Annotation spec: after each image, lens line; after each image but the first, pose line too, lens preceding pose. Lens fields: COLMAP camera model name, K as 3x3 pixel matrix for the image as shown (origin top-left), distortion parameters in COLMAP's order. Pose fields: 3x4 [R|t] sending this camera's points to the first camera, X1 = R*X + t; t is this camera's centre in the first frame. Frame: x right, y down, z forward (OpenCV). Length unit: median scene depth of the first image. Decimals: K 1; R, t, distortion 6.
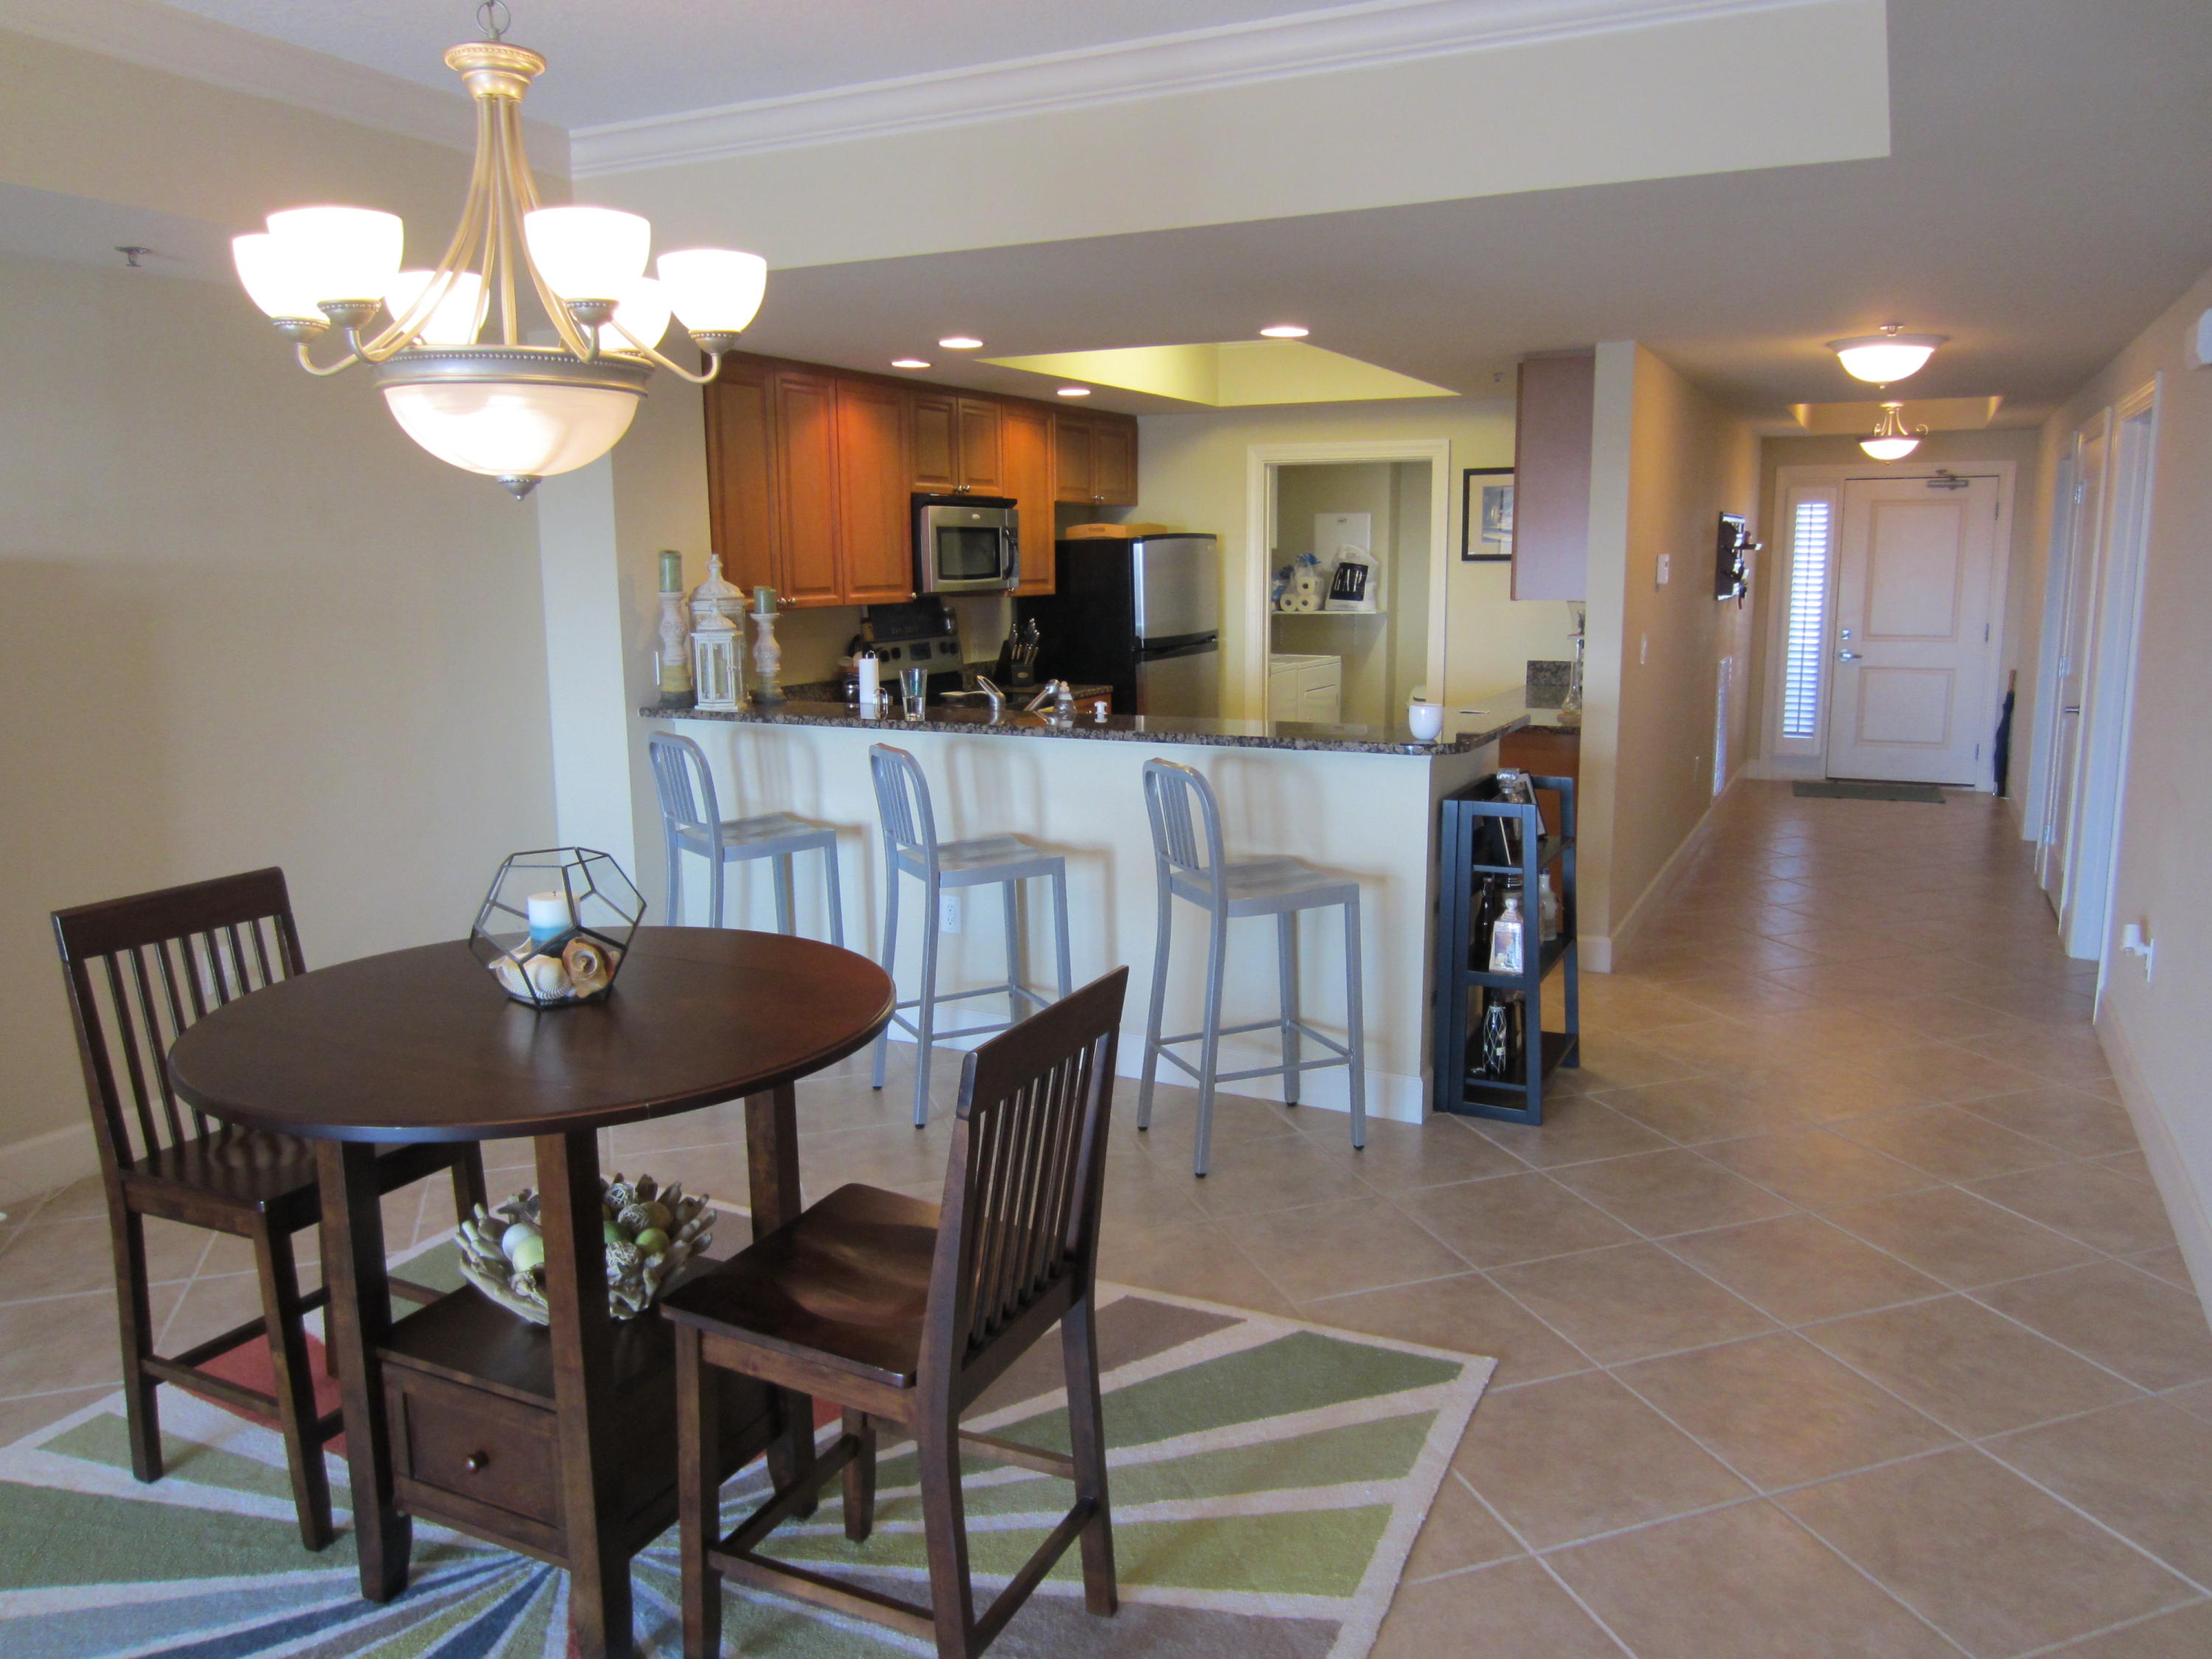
lens RADIAL K [[1564.7, 0, 1106.0], [0, 1564.7, 829.5], [0, 0, 1]] dist [-0.006458, -0.003606]
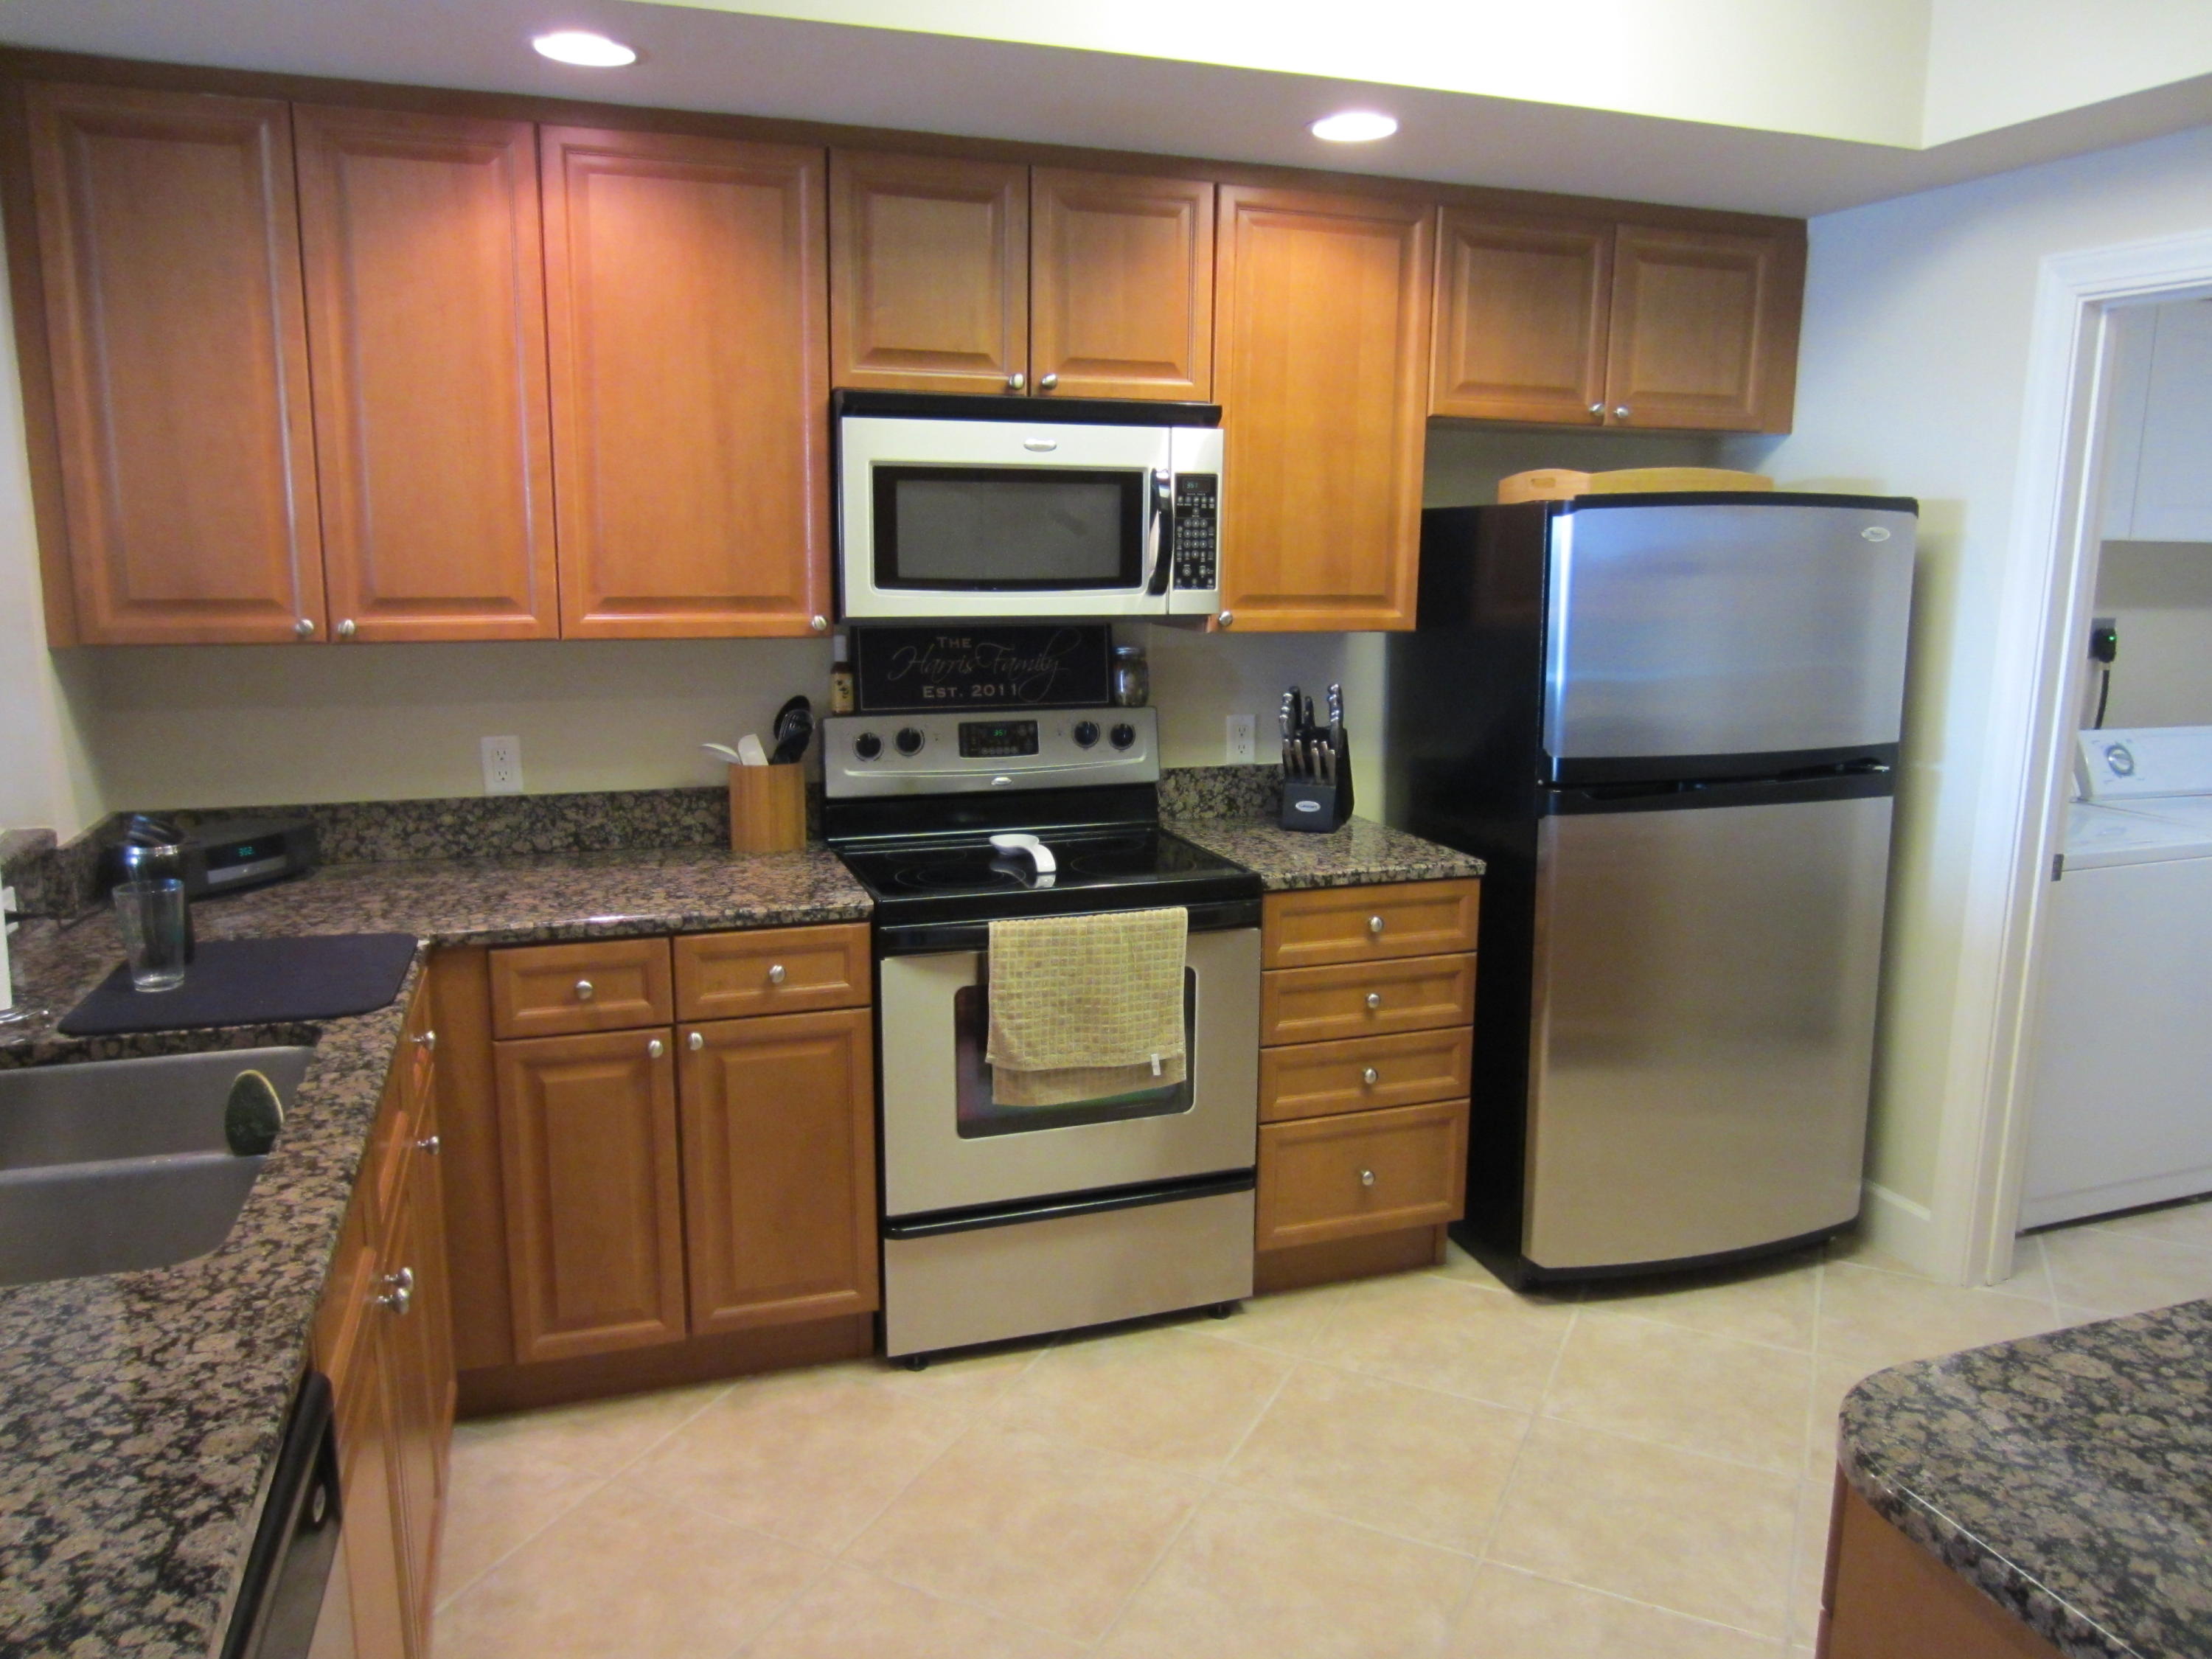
lens RADIAL K [[1556.4, 0, 1112.5], [0, 1556.4, 820.7], [0, 0, 1]] dist [-0.007432, -0.003679]
pose [[0.720497, 0.144308, -0.678277, 0.214043], [-0.138948, 0.988314, 0.062673, -0.116431], [0.679395, 0.049089, 0.732129, 0.643374]]
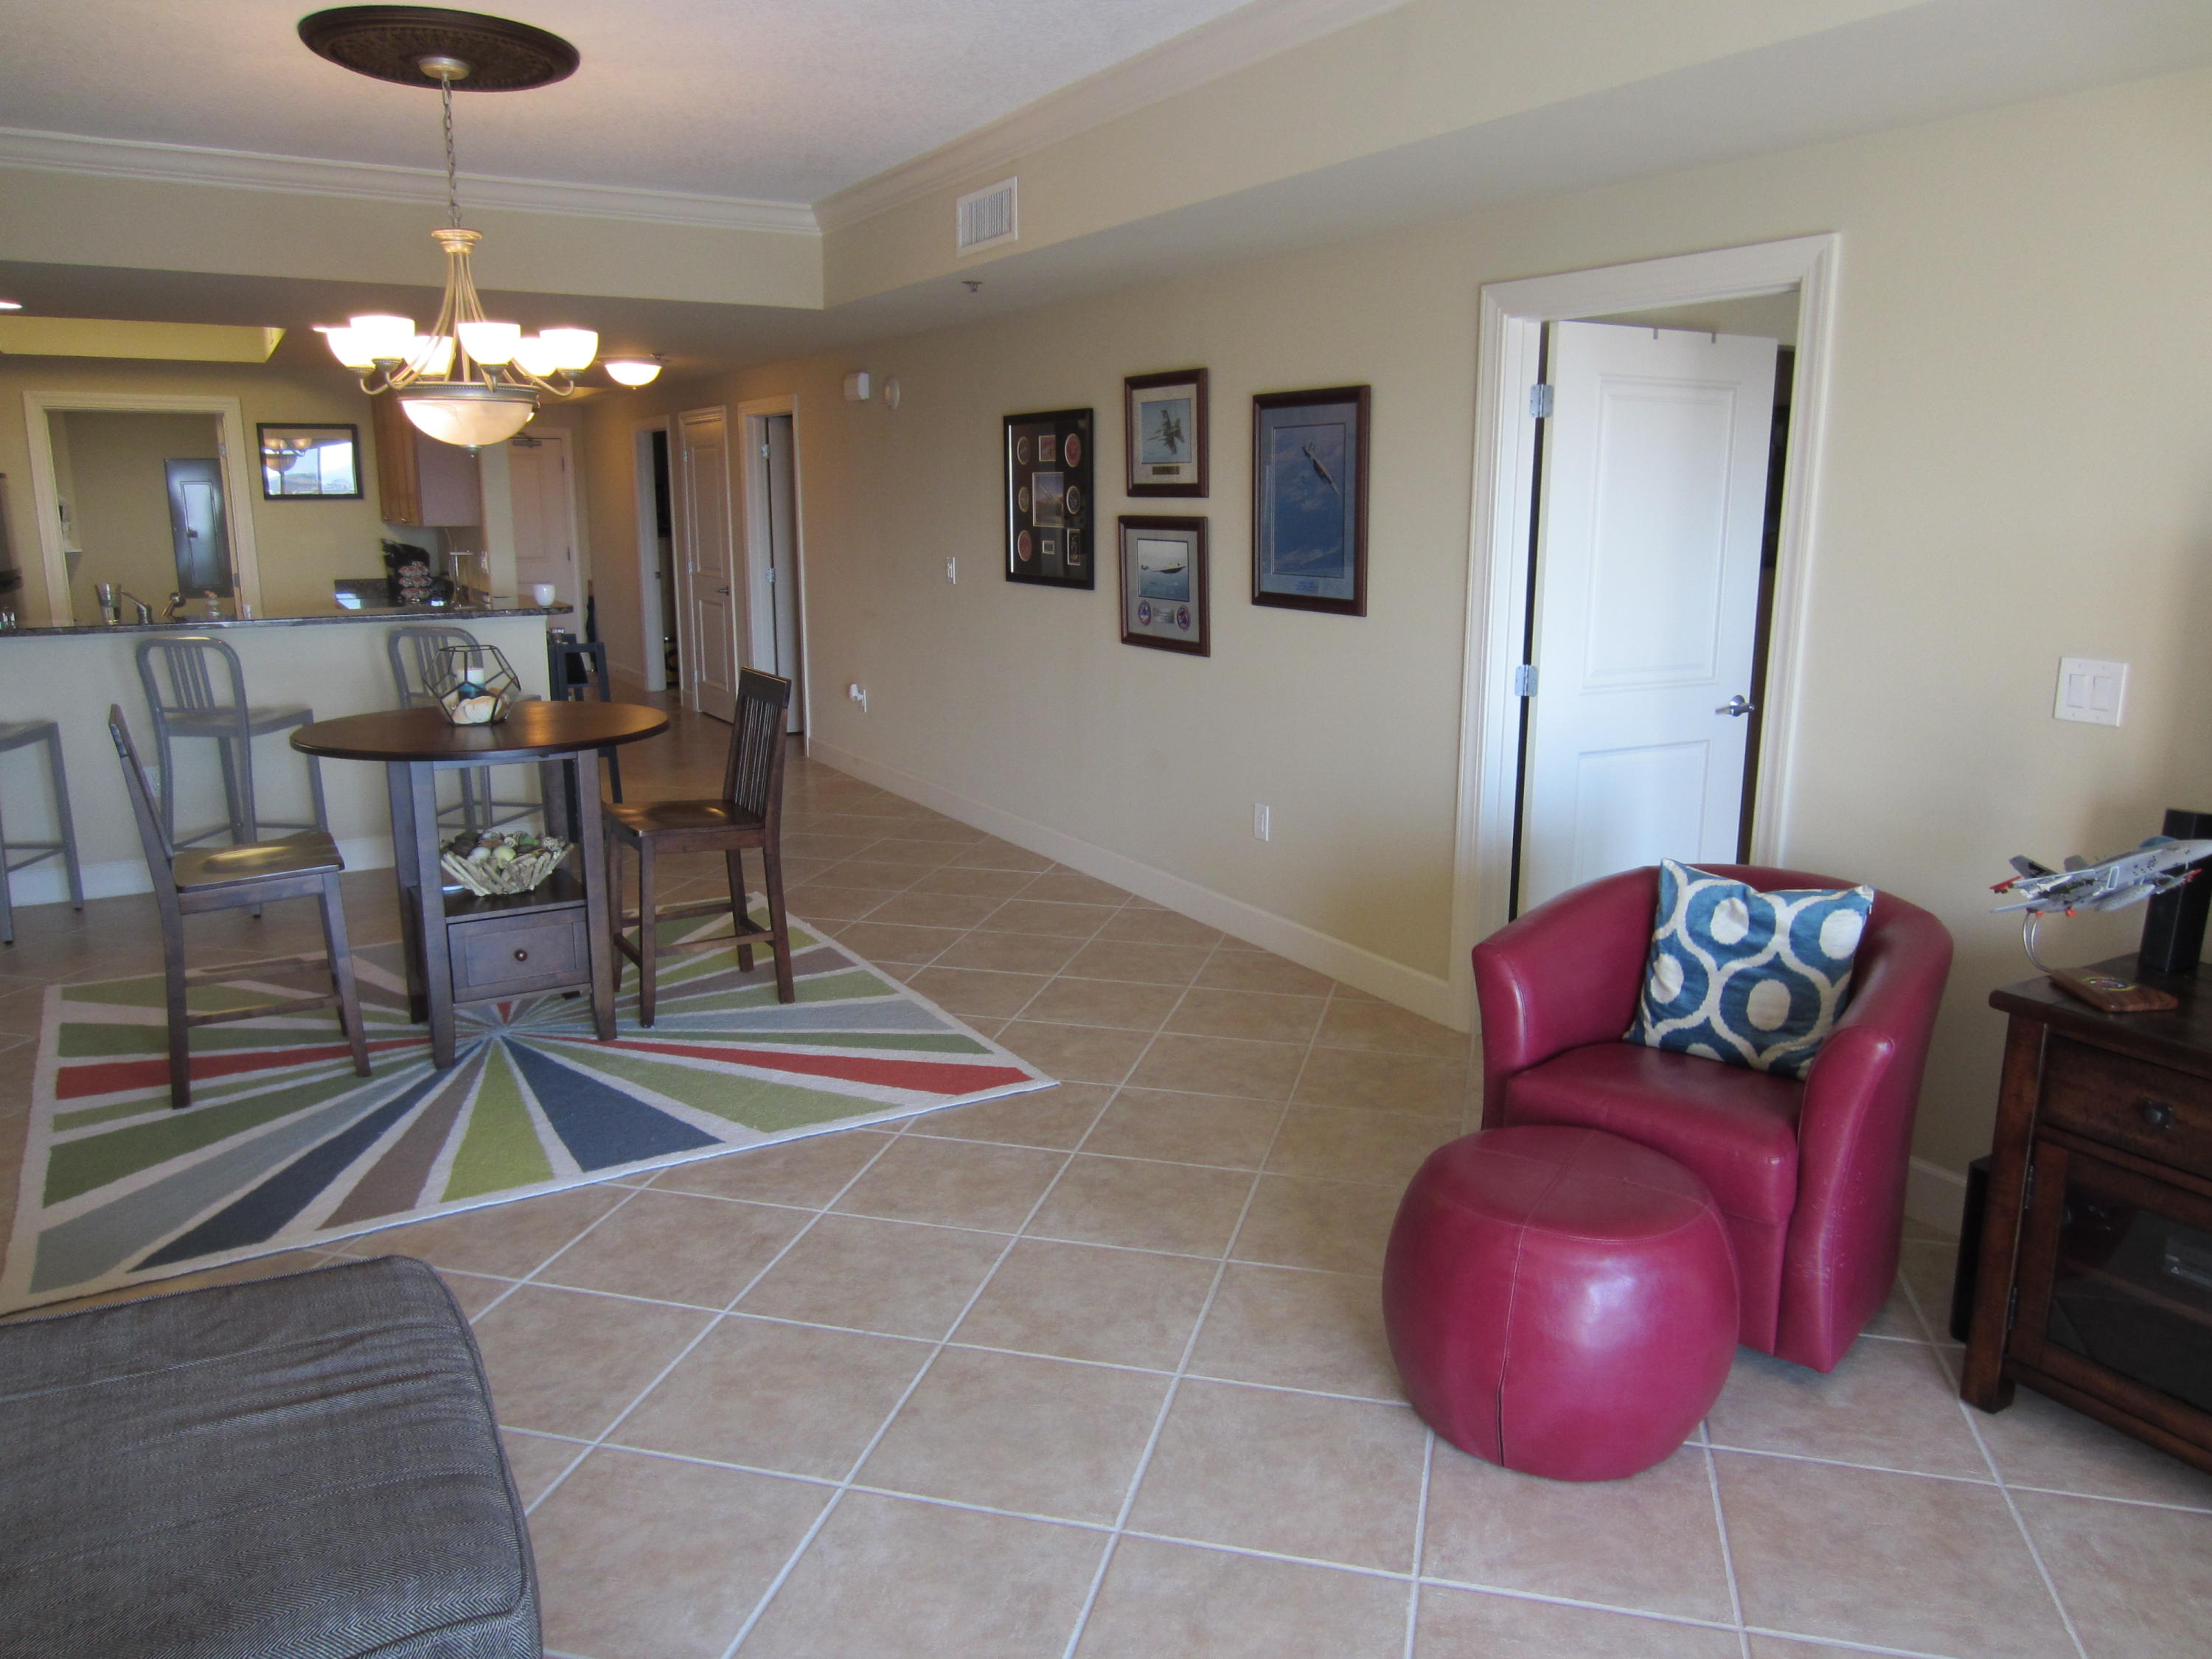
lens RADIAL K [[1581.3, 0, 1103.4], [0, 1581.3, 837.7], [0, 0, 1]] dist [-0.014136, -0.002251]
pose [[0.552760, -0.170542, 0.815703, -0.463613], [0.140288, 0.983909, 0.110643, 0.042292], [-0.821447, 0.053274, 0.567790, -0.211762]]
